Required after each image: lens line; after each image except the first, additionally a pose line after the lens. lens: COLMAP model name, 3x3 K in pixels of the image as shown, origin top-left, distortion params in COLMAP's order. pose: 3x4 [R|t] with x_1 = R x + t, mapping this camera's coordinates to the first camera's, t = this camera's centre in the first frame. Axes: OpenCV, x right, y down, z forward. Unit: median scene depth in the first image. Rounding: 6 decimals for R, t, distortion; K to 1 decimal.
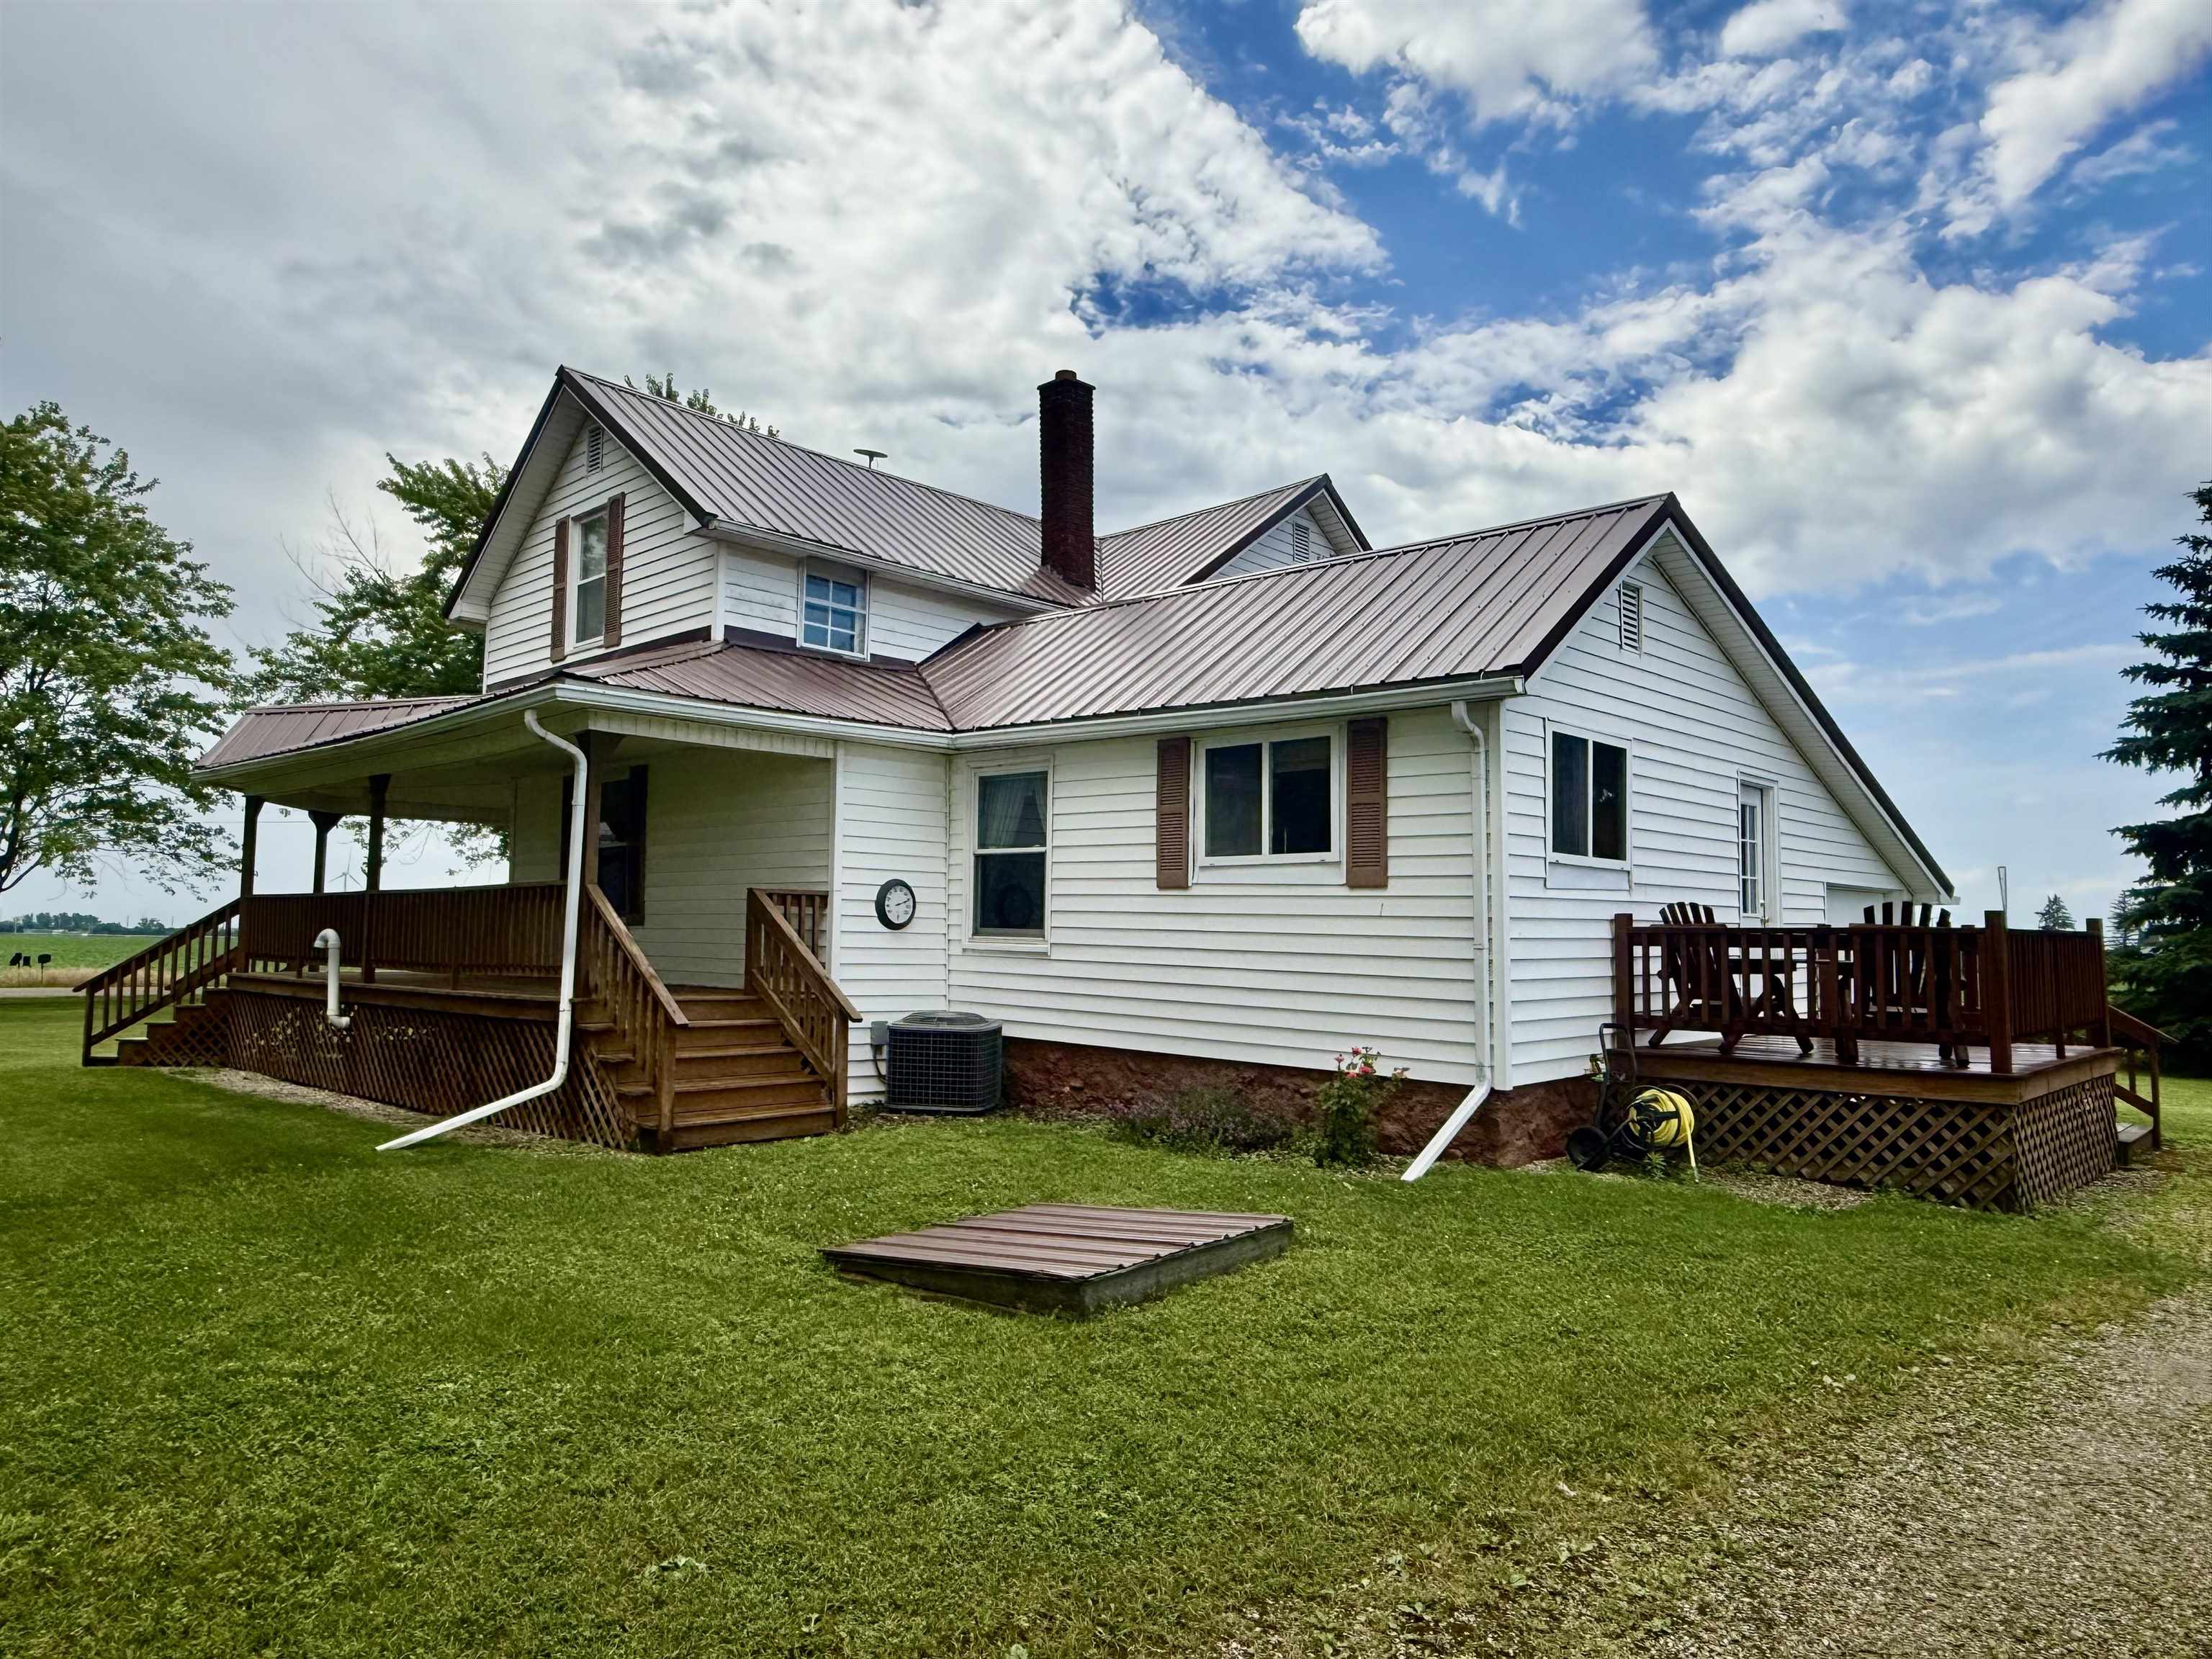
lens RADIAL K [[1406.3, 0, 1106.0], [0, 1406.3, 829.5], [0, 0, 1]] dist [-0.003052, 0.001242]
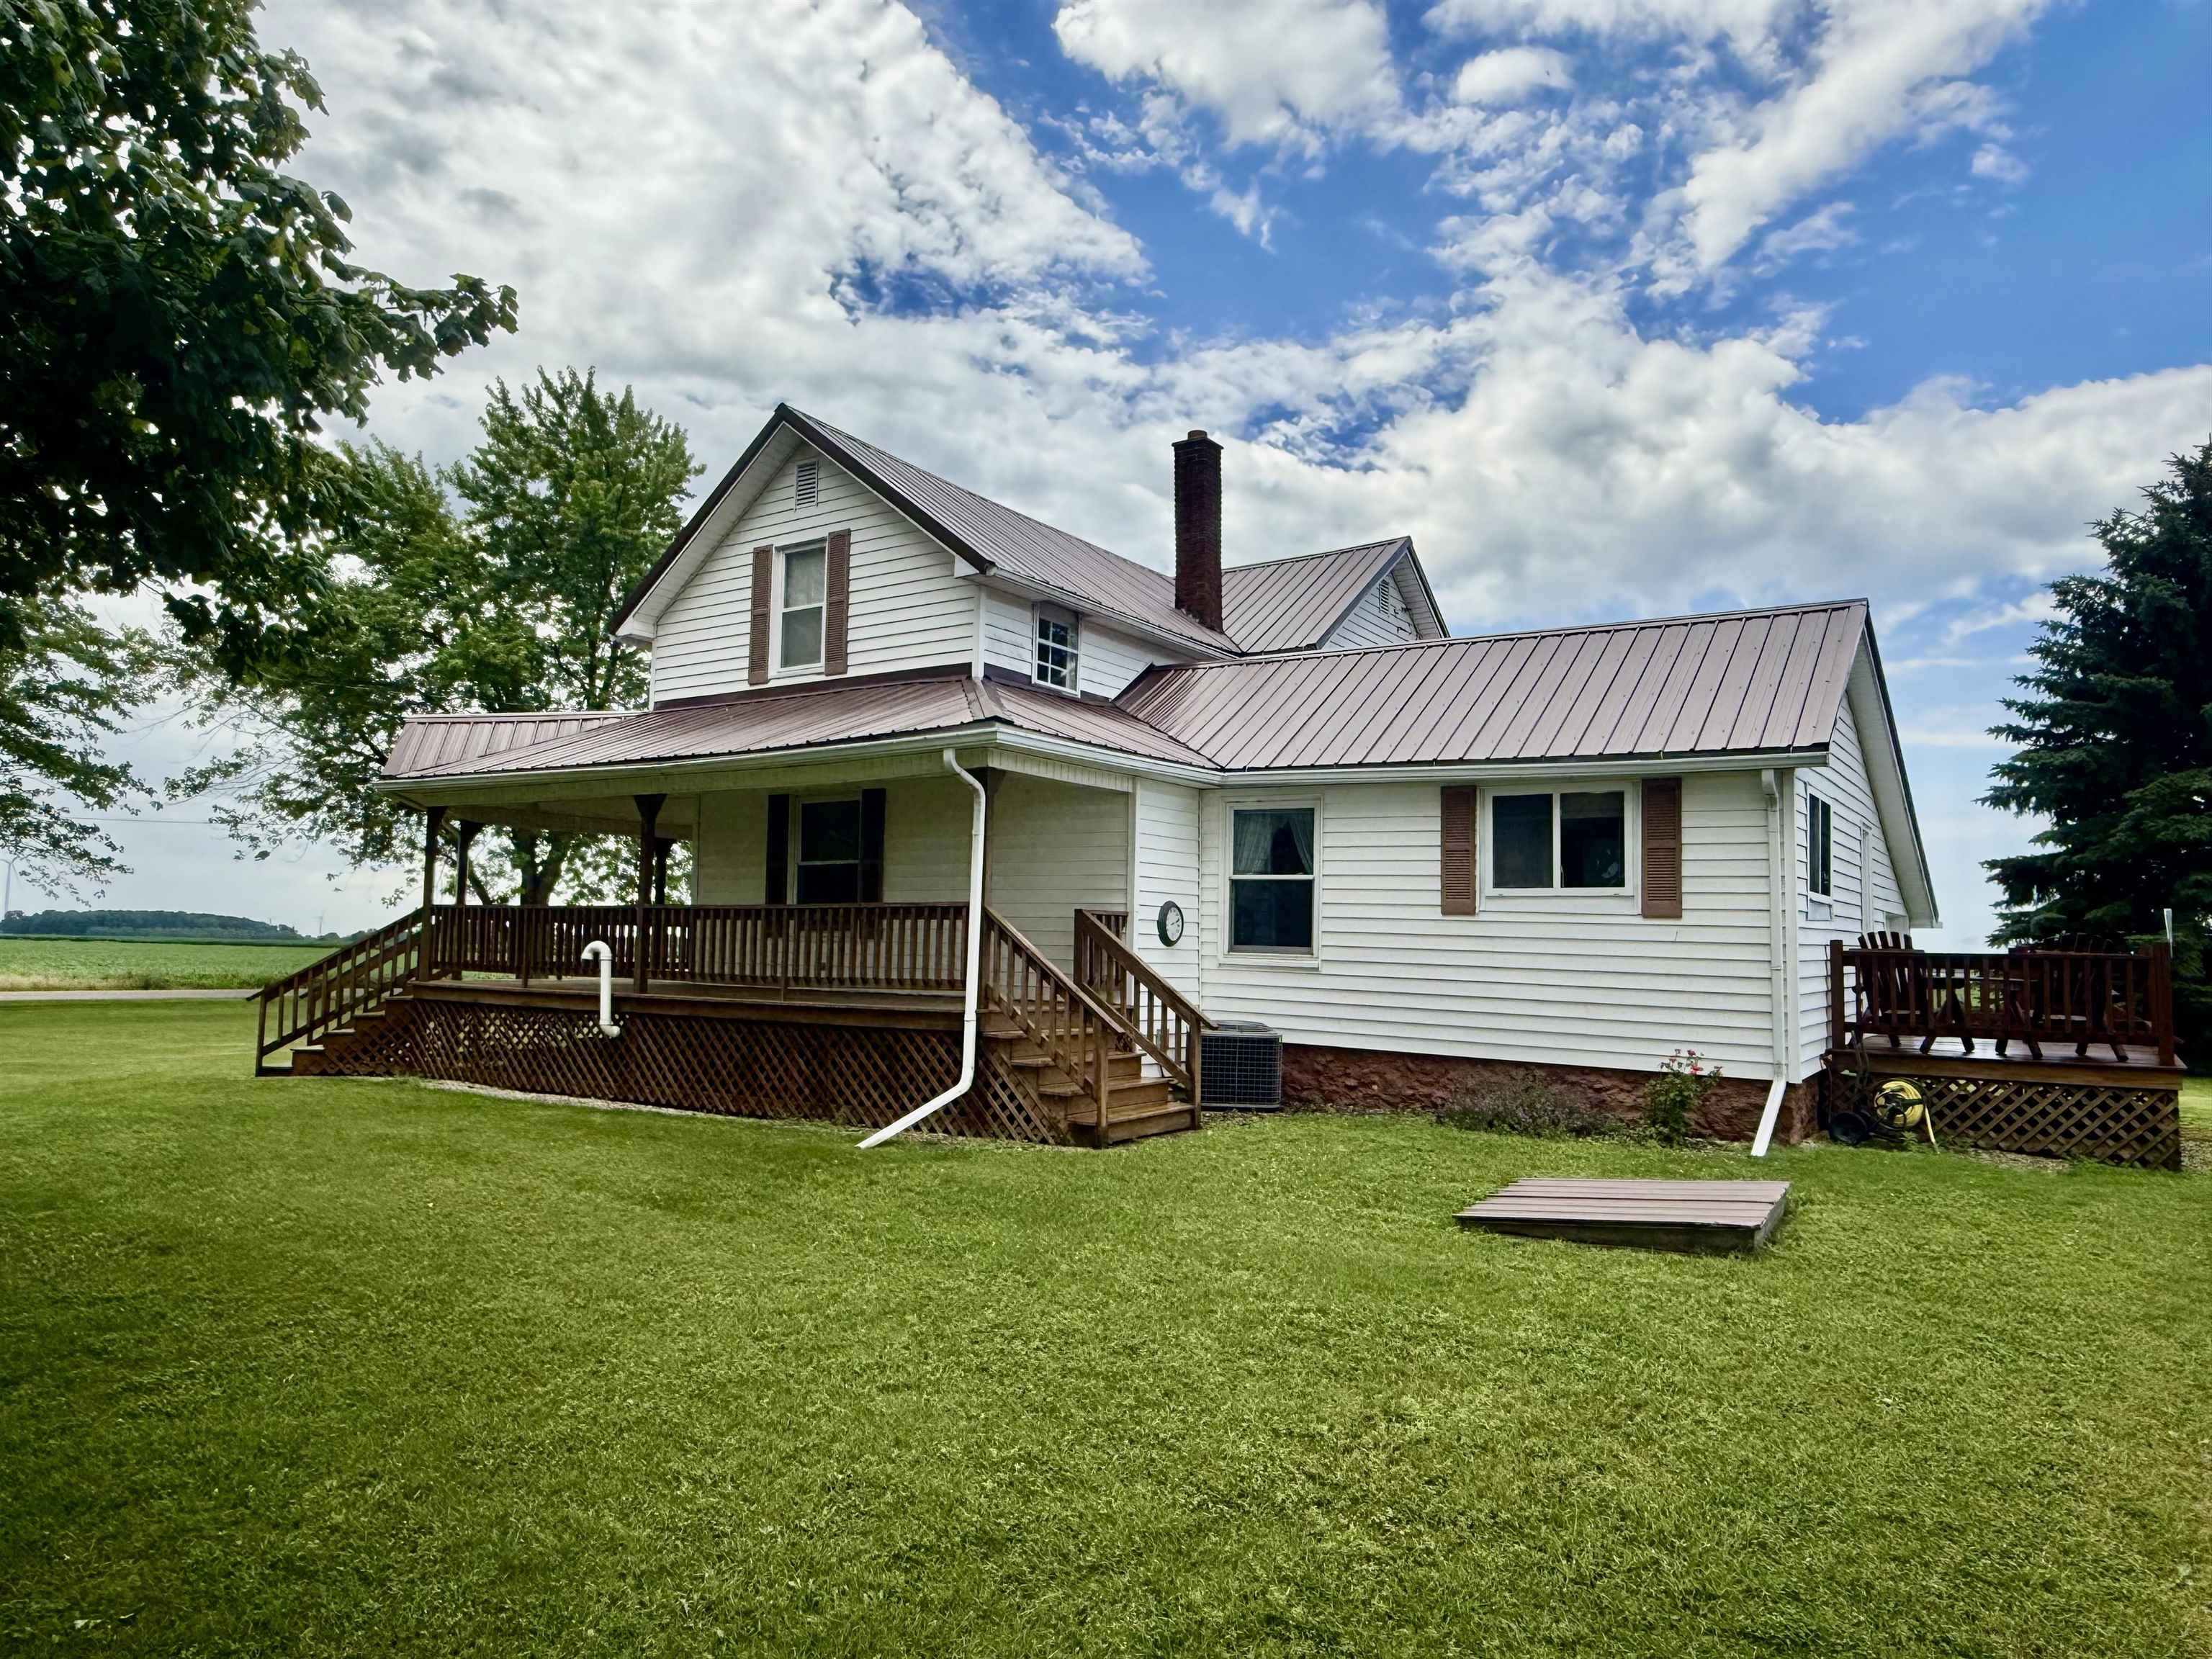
lens RADIAL K [[1423.9, 0, 1093.0], [0, 1423.9, 831.4], [0, 0, 1]] dist [0.005244, -0.000788]
pose [[0.984928, 0.020282, 0.171773, -0.376790], [-0.020254, 0.999793, -0.001914, -0.015450], [-0.171777, -0.001594, 0.985135, -0.093666]]
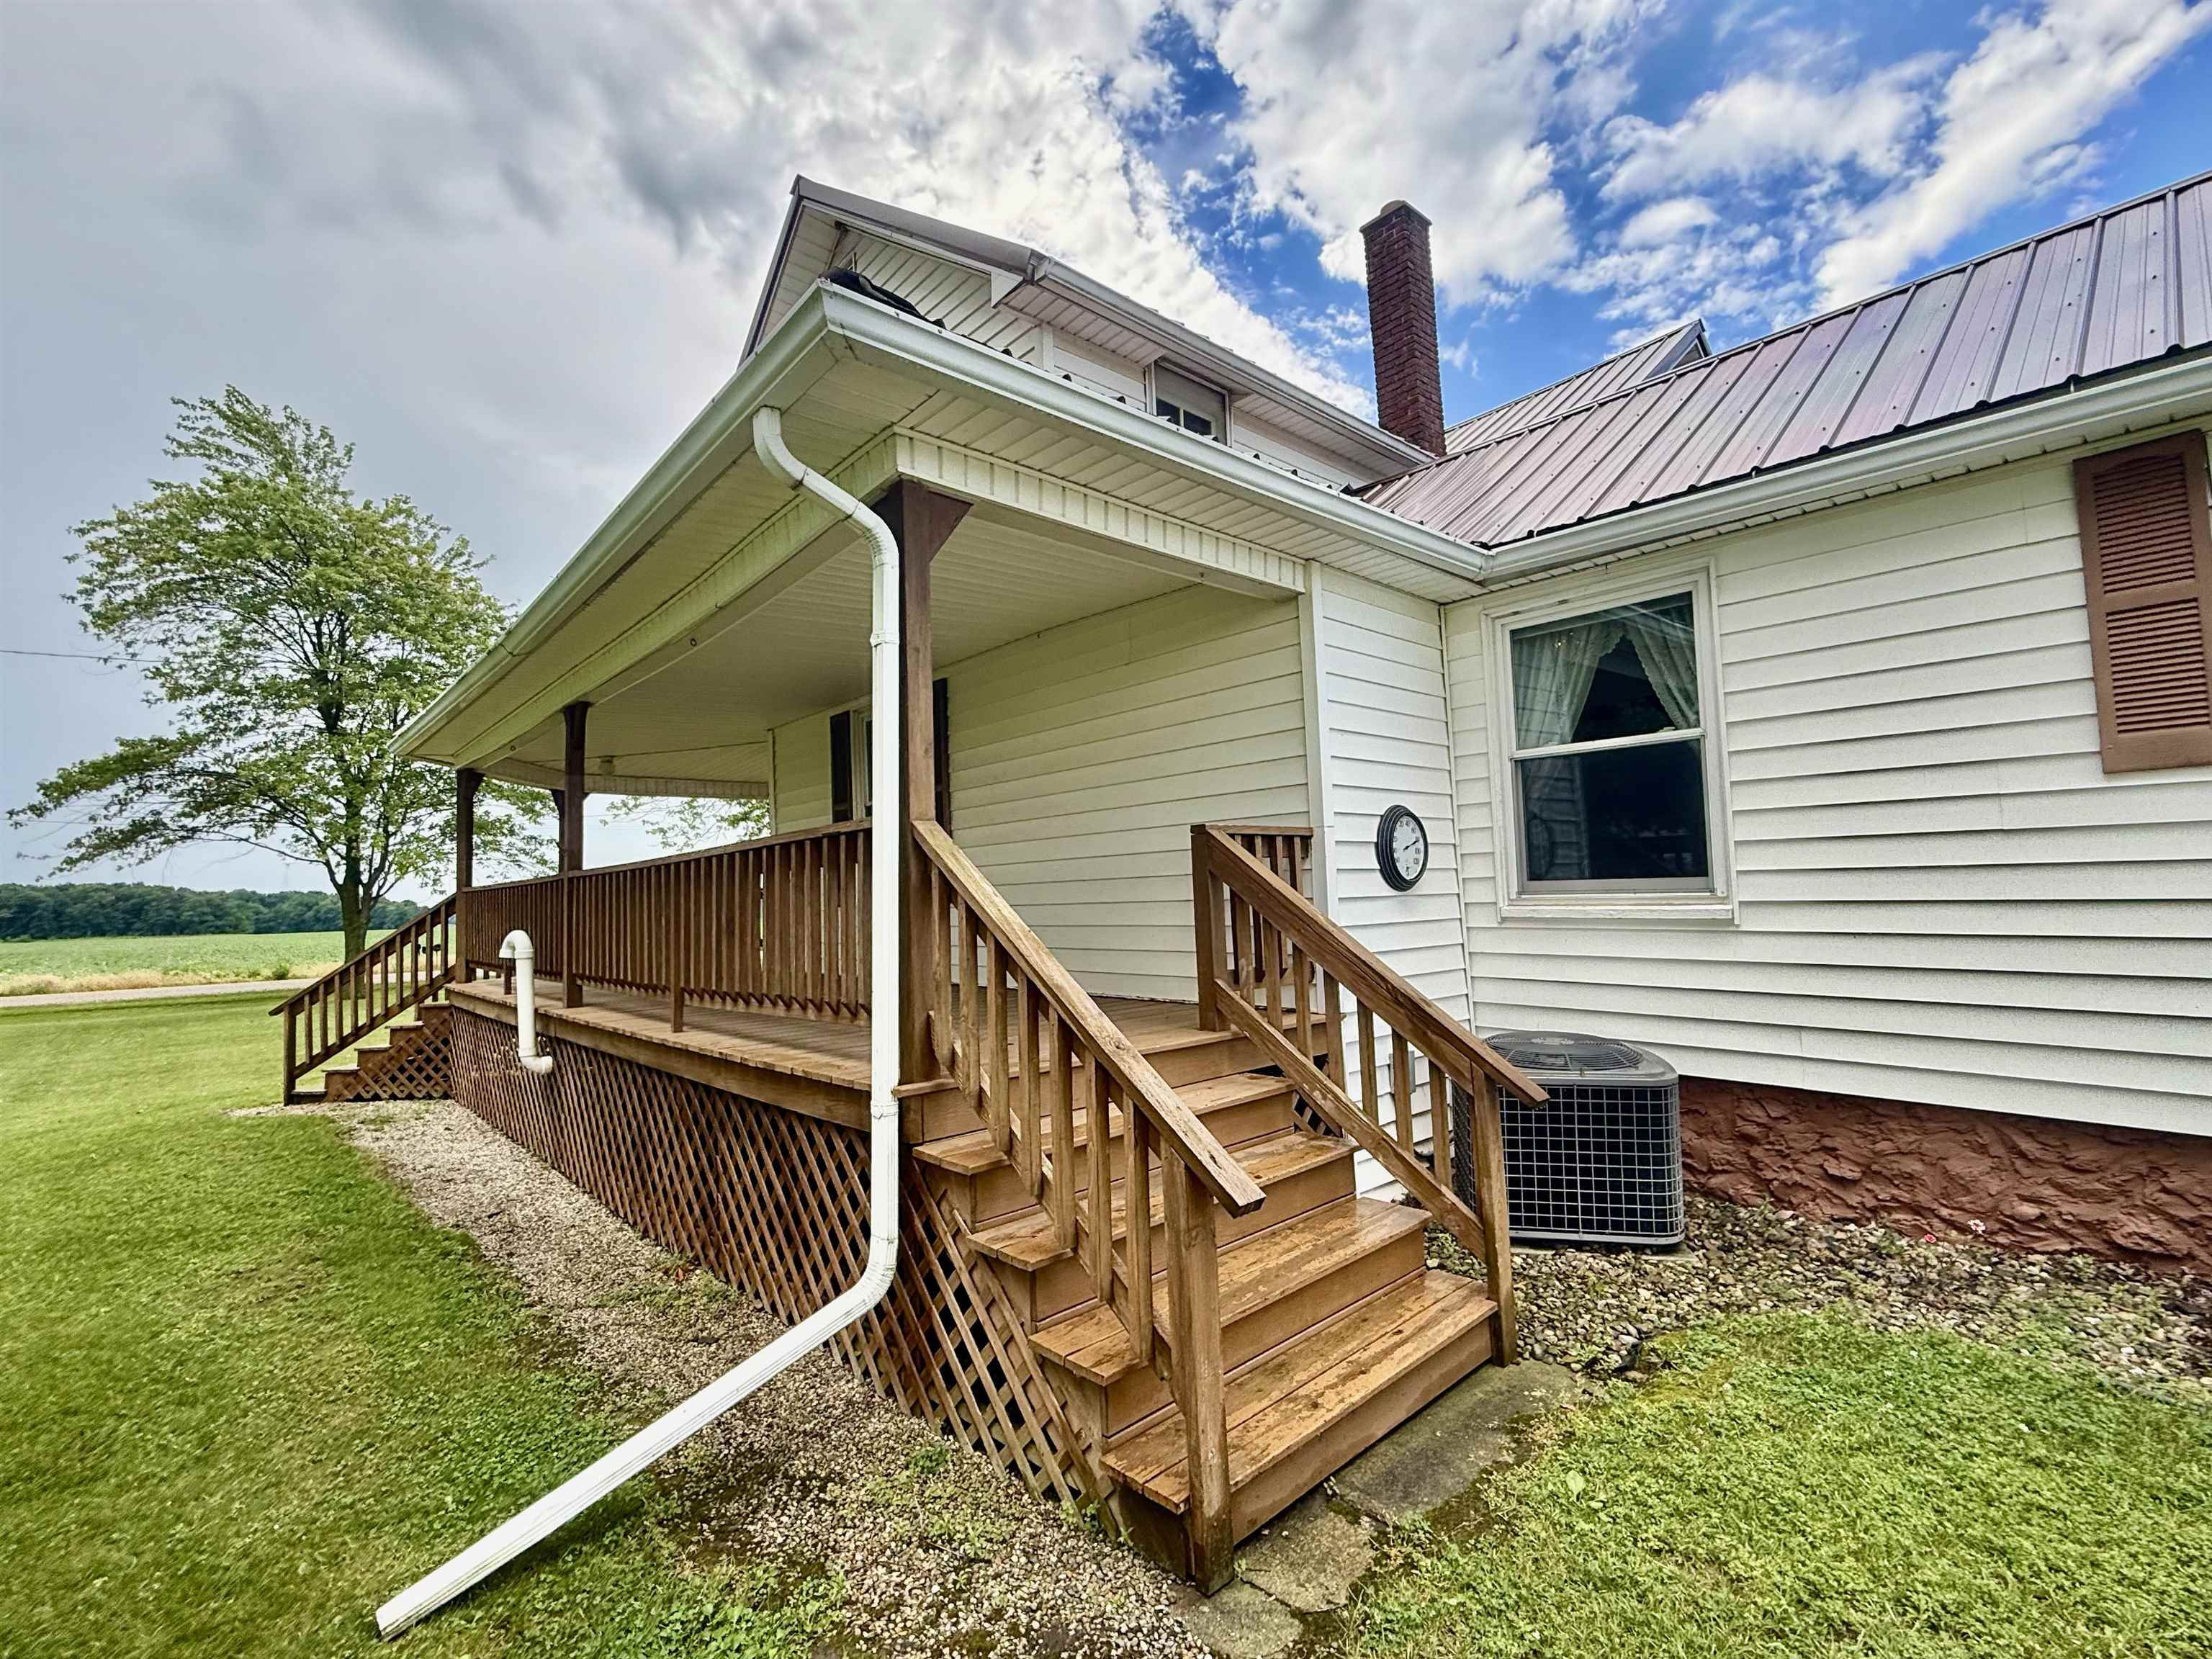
lens RADIAL K [[970.0, 0, 1097.0], [0, 970.0, 855.5], [0, 0, 1]] dist [-0.013887, -0.000237]
pose [[0.995723, -0.054122, -0.074872, -0.228473], [0.056907, 0.997746, 0.035570, 0.032194], [0.072778, -0.039679, 0.996559, 0.547744]]
